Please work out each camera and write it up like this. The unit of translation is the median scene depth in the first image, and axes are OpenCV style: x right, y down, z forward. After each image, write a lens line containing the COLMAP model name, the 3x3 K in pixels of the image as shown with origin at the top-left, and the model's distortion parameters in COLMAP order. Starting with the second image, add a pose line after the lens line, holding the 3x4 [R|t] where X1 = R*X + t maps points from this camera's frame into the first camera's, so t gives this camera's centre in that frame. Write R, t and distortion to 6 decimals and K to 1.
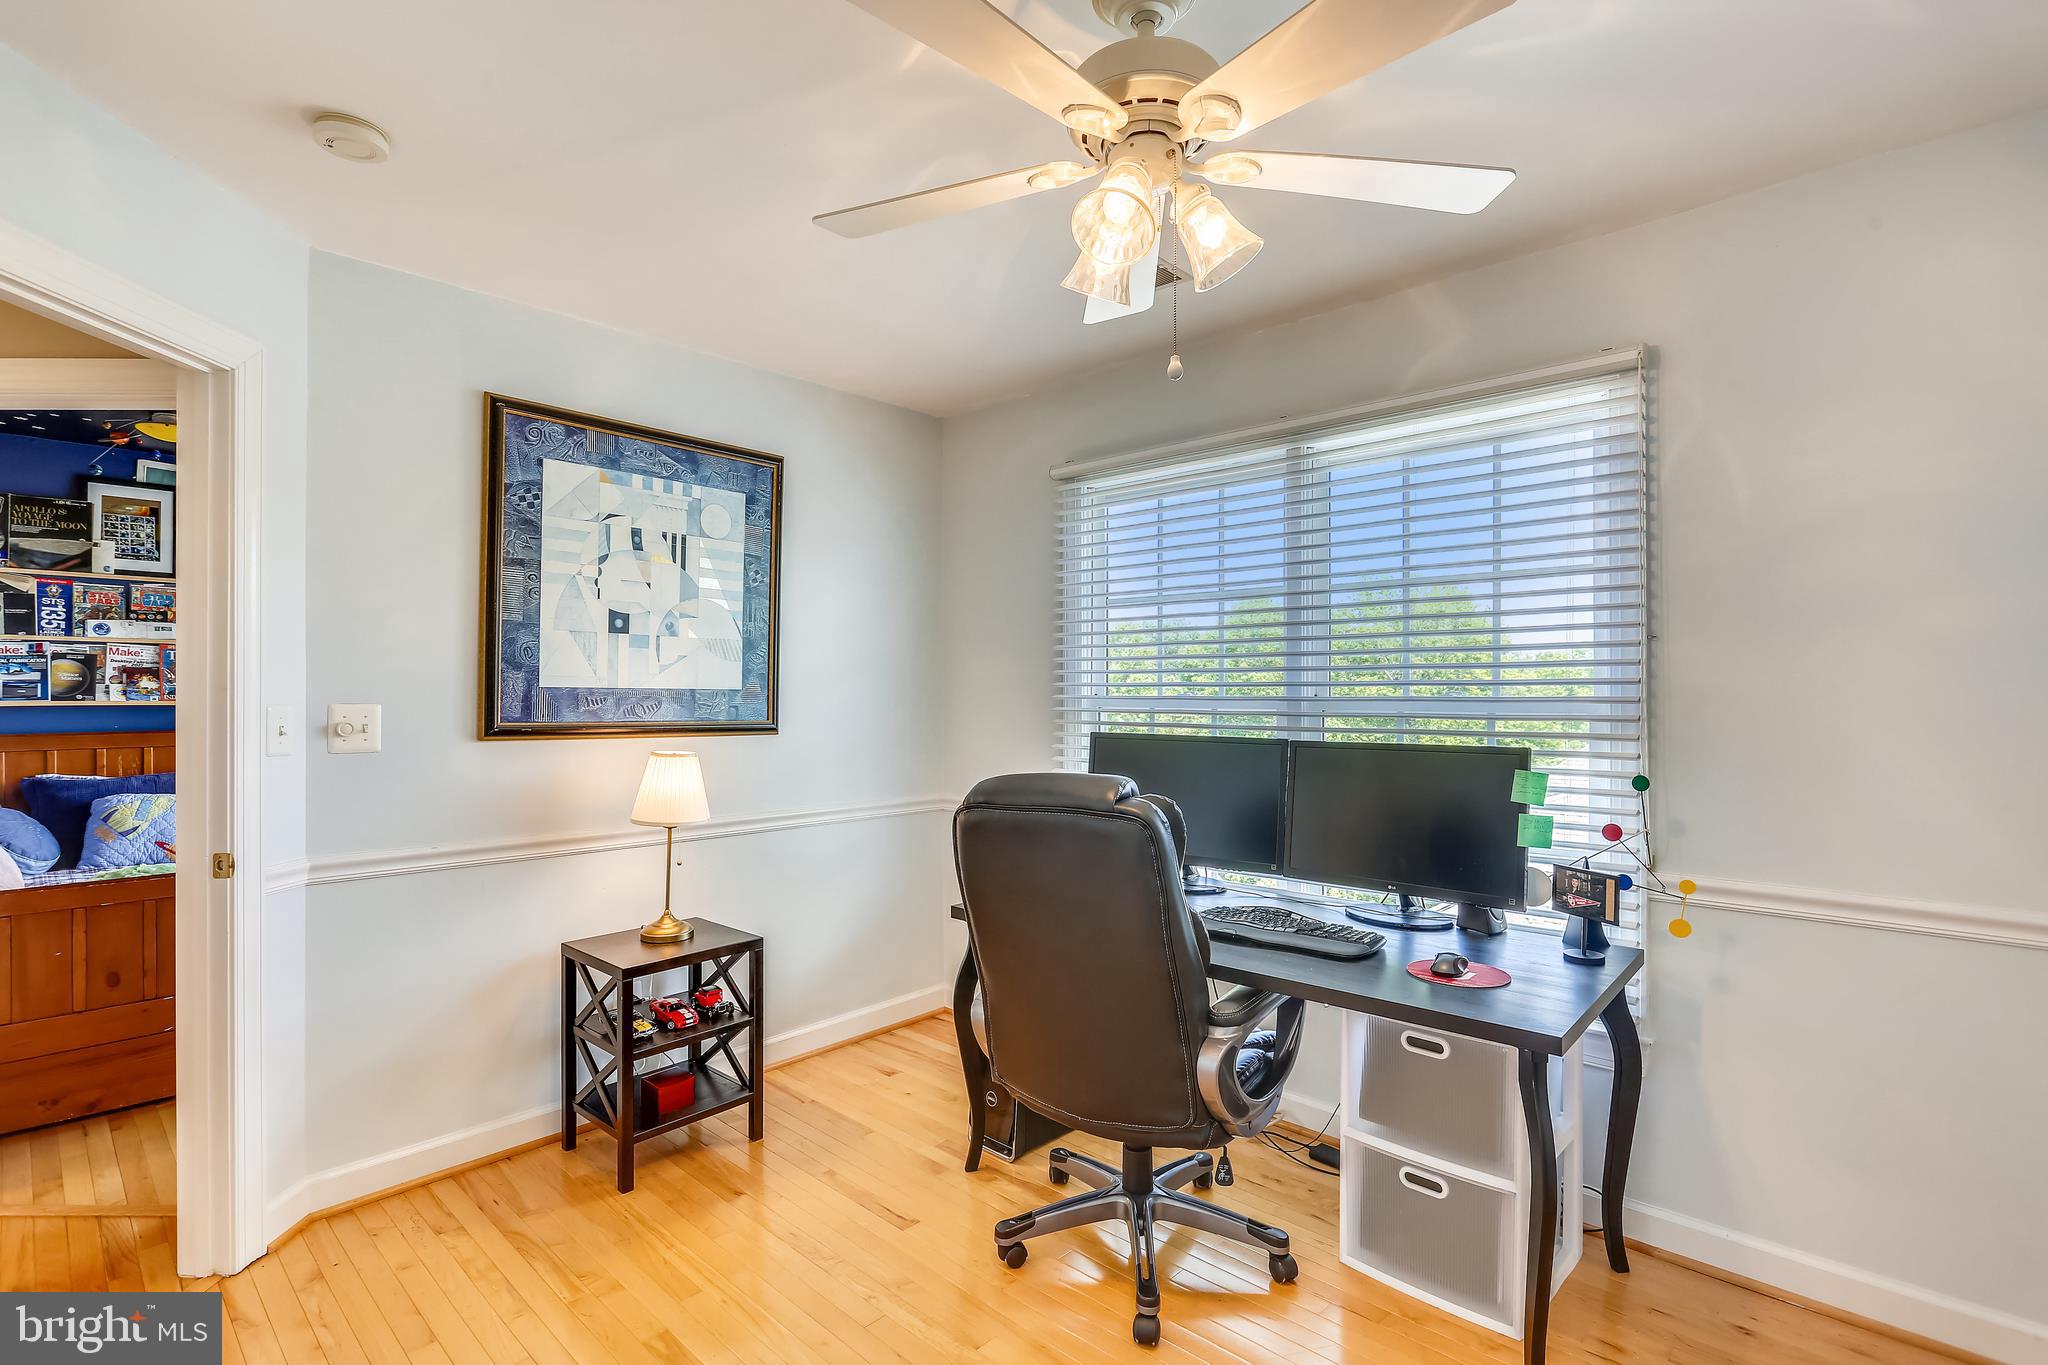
lens RADIAL K [[945.4, 0, 1024.0], [0, 945.4, 682.5], [0, 0, 1]] dist [-0.057150, 0.000168]
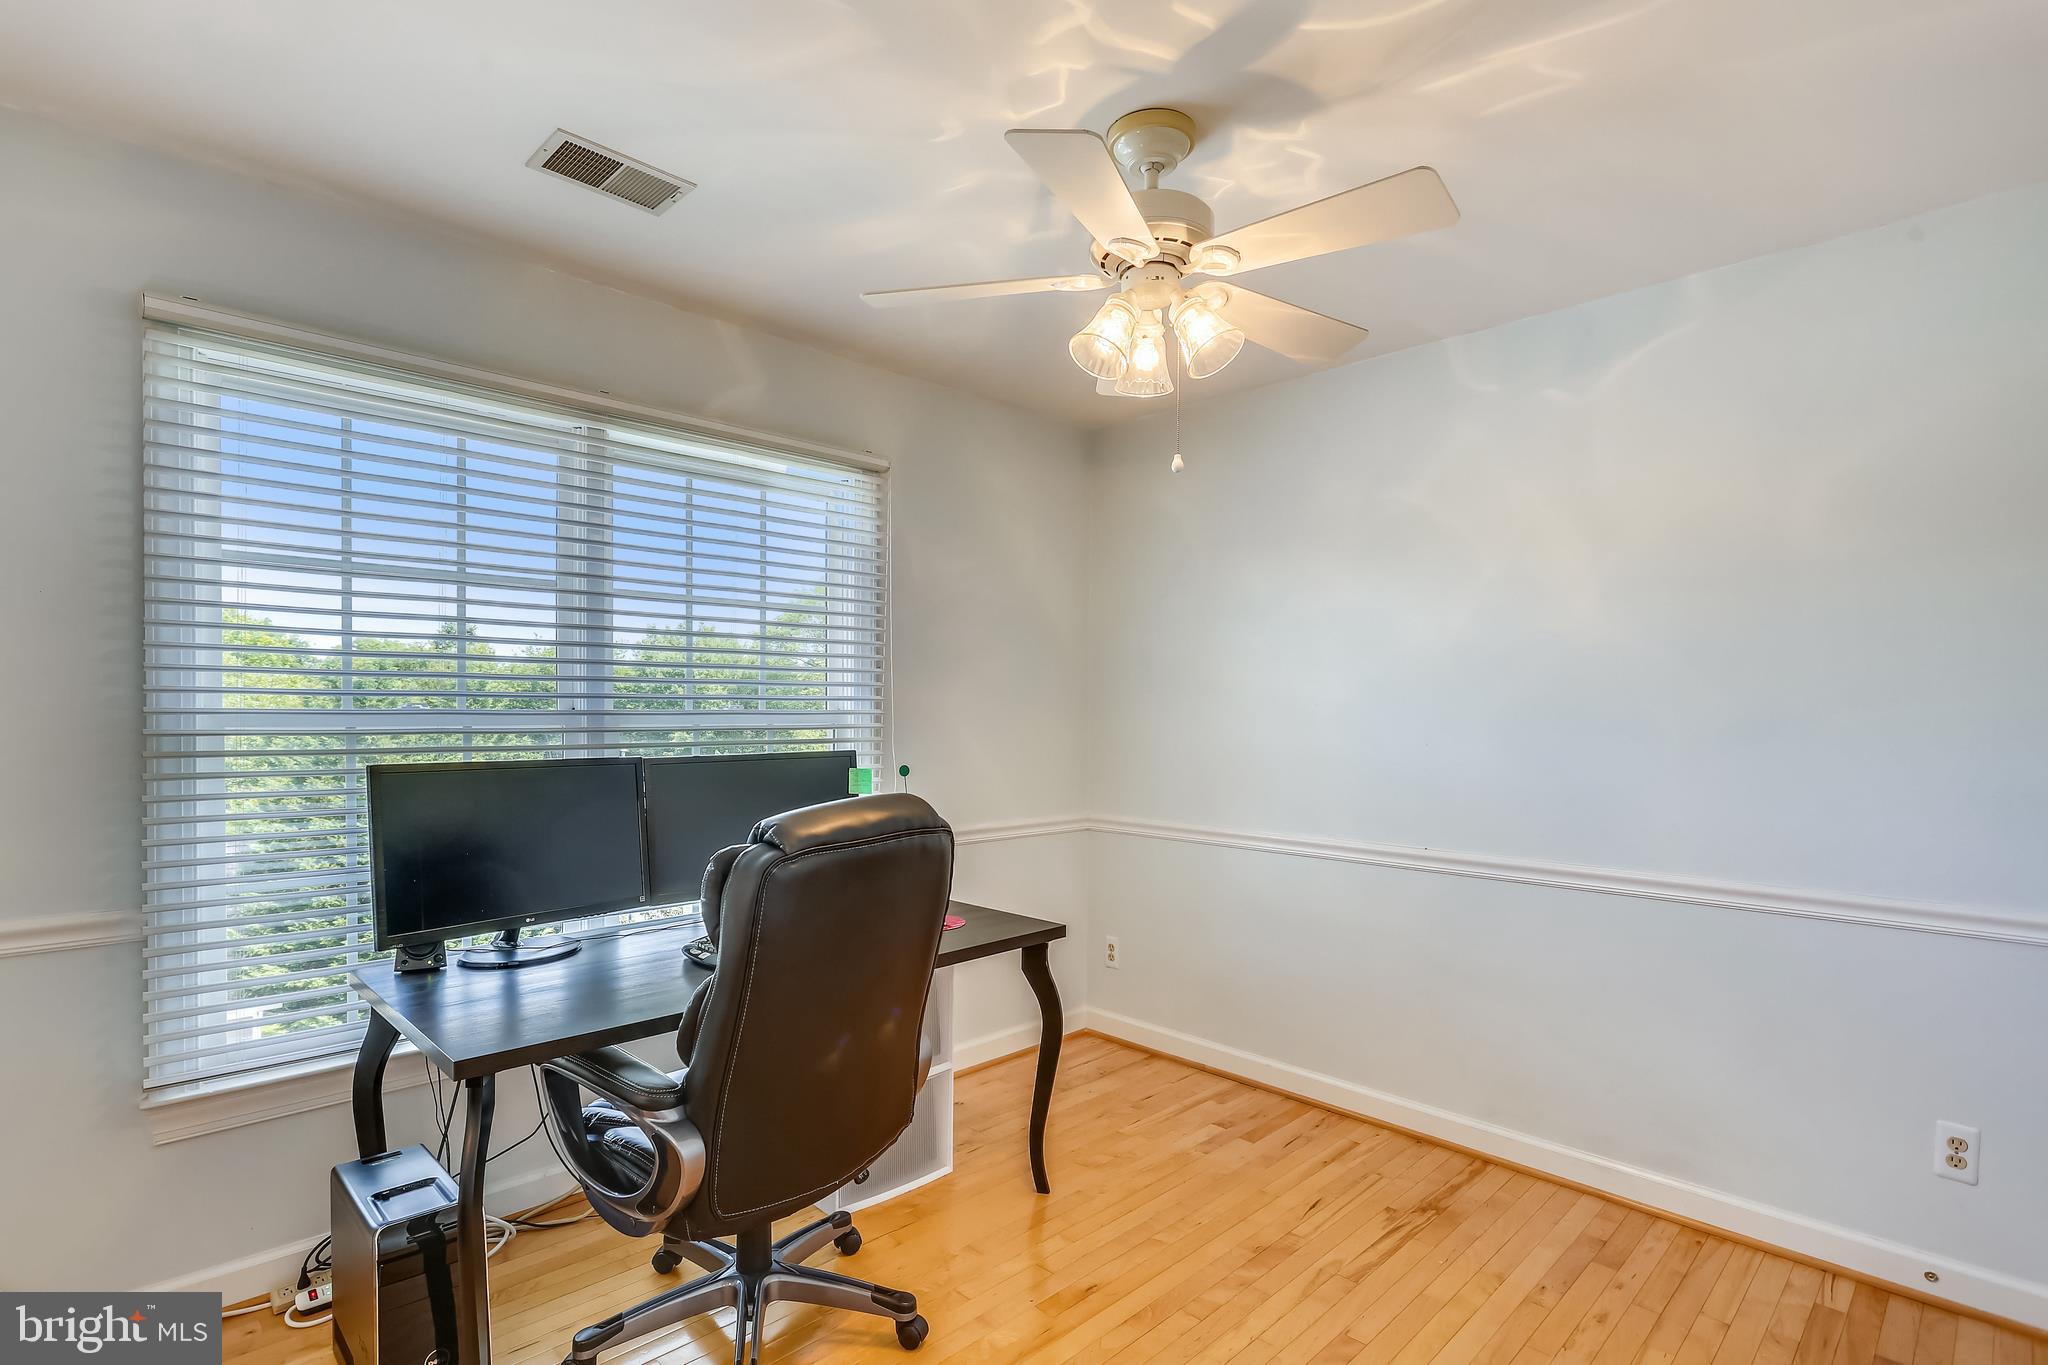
lens RADIAL K [[958.7, 0, 1015.5], [0, 958.7, 687.6], [0, 0, 1]] dist [-0.010470, 0.001086]
pose [[0.053257, 0.020447, 0.998371, -0.594295], [-0.016033, 0.999679, -0.019619, 0.005156], [-0.998452, -0.014962, 0.053568, 0.559911]]
